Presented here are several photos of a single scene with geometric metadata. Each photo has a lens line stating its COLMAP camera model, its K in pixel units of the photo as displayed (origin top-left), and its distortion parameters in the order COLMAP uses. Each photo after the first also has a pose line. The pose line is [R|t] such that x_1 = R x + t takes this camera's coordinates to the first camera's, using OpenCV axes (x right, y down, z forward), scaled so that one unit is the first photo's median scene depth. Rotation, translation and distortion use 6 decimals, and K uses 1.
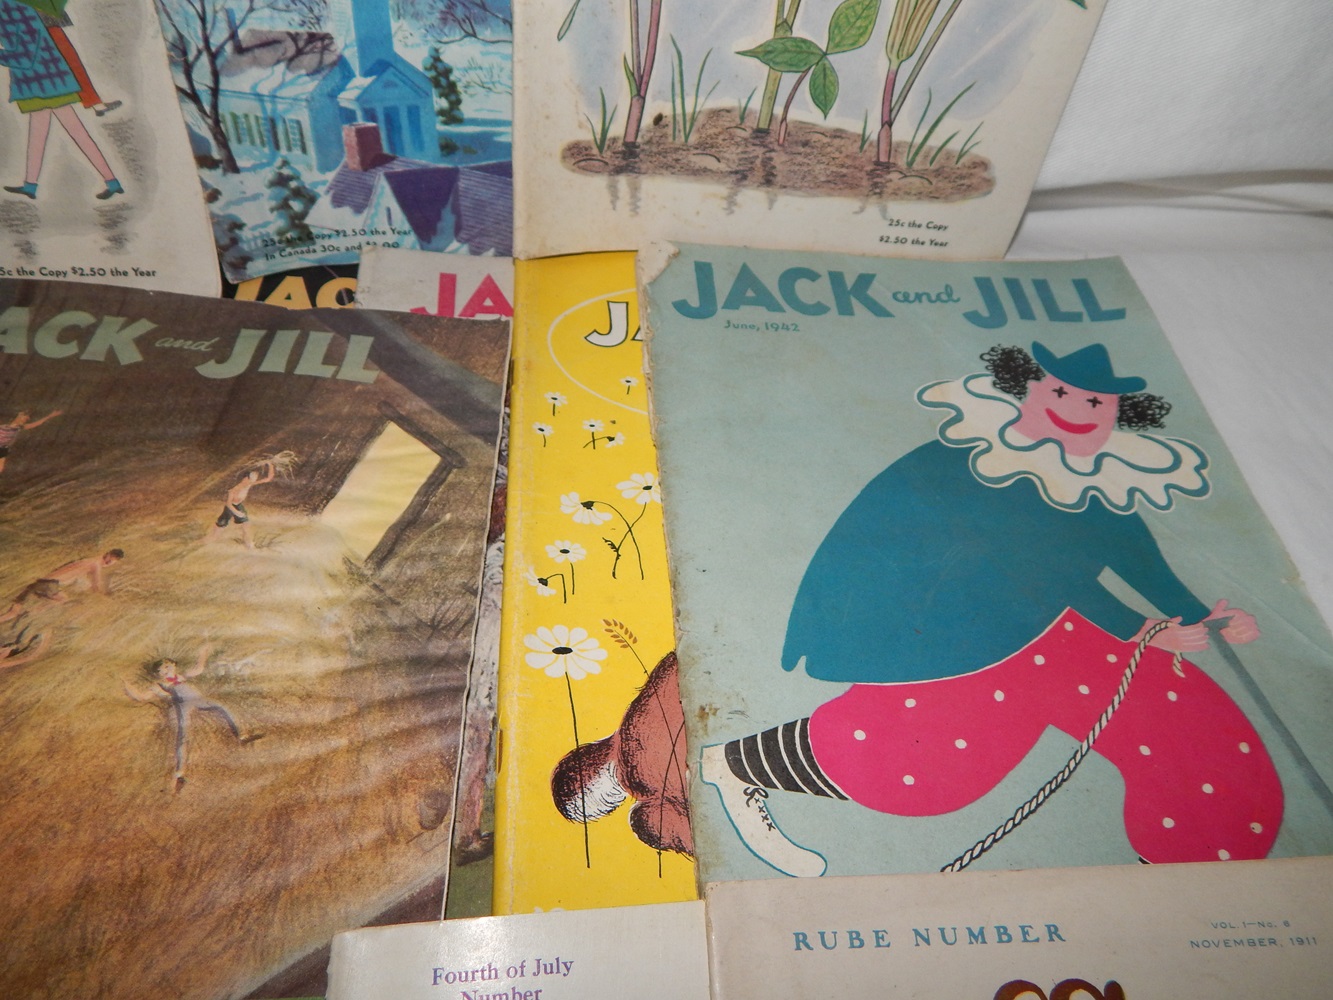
lens RADIAL K [[988.3, 0, 666.5], [0, 988.3, 500.0], [0, 0, 1]] dist [-0.013034, -0.000491]
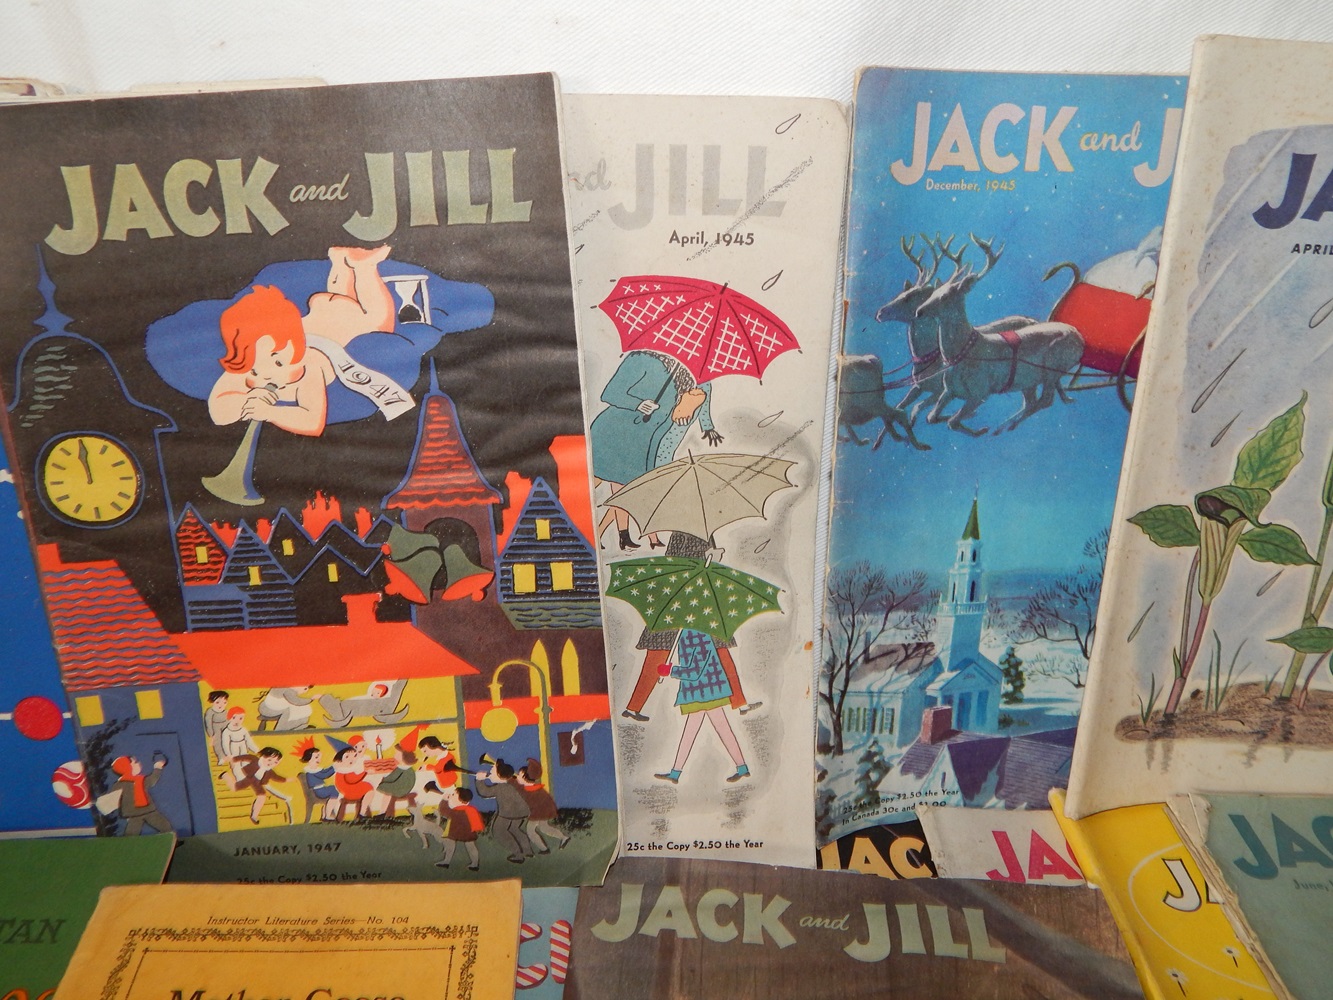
lens RADIAL K [[973.0, 0, 711.0], [0, 973.0, 513.8], [0, 0, 1]] dist [0.035520, -0.004638]
pose [[0.997428, -0.043322, -0.057094, -0.474408], [0.017363, 0.918960, -0.393967, -0.133462], [0.069534, 0.391963, 0.917349, -0.158854]]
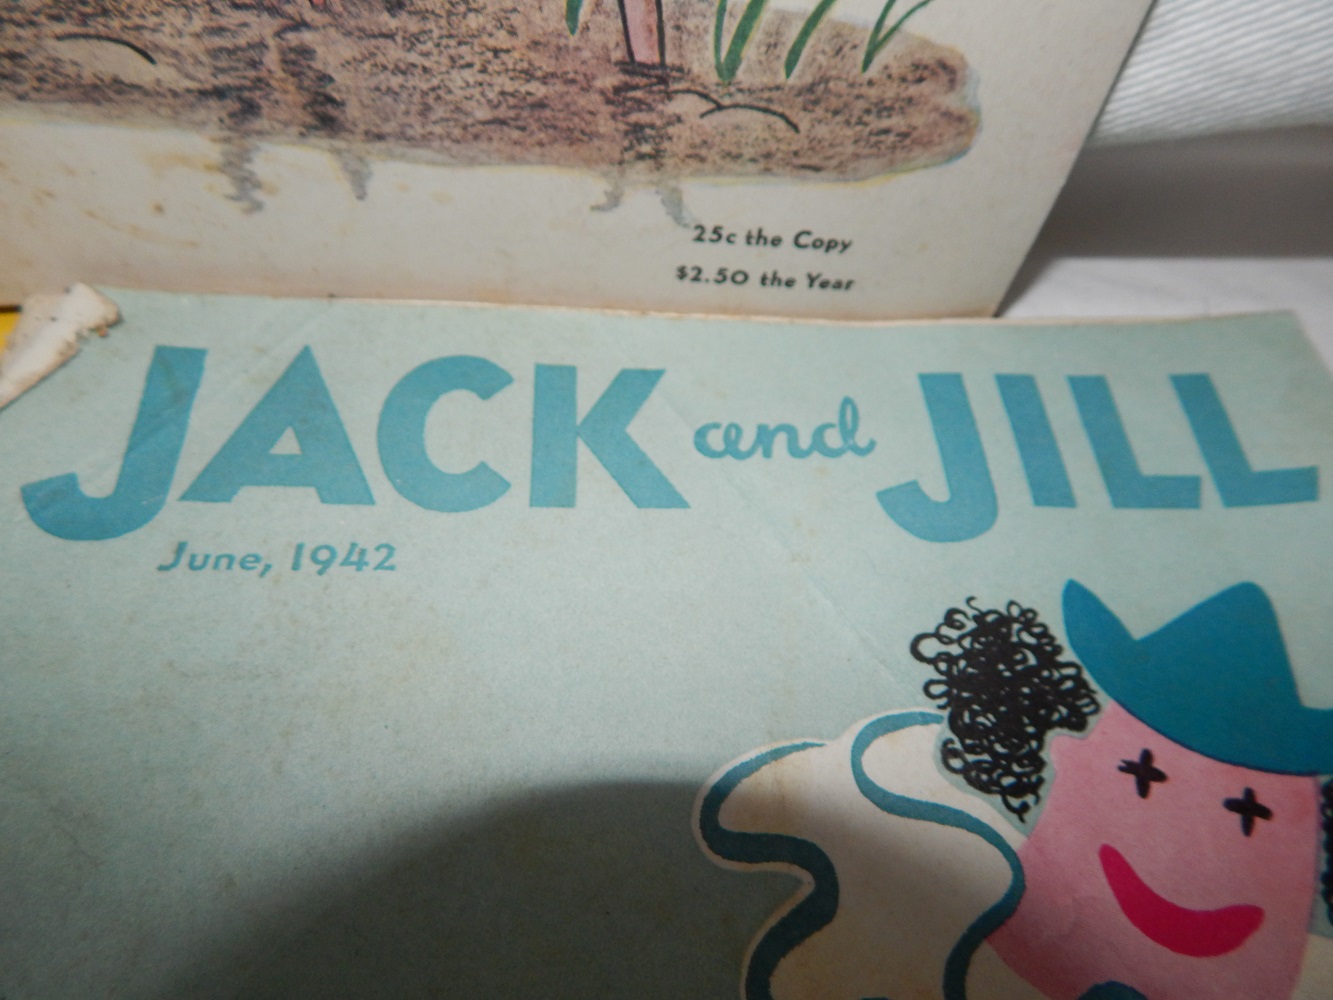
lens RADIAL K [[932.7, 0, 682.8], [0, 932.7, 502.1], [0, 0, 1]] dist [0.007857, -0.002691]
pose [[0.999914, 0.007419, -0.010835, 0.238647], [-0.006328, 0.995224, 0.097416, -0.225957], [0.011506, -0.097340, 0.995185, 0.672098]]
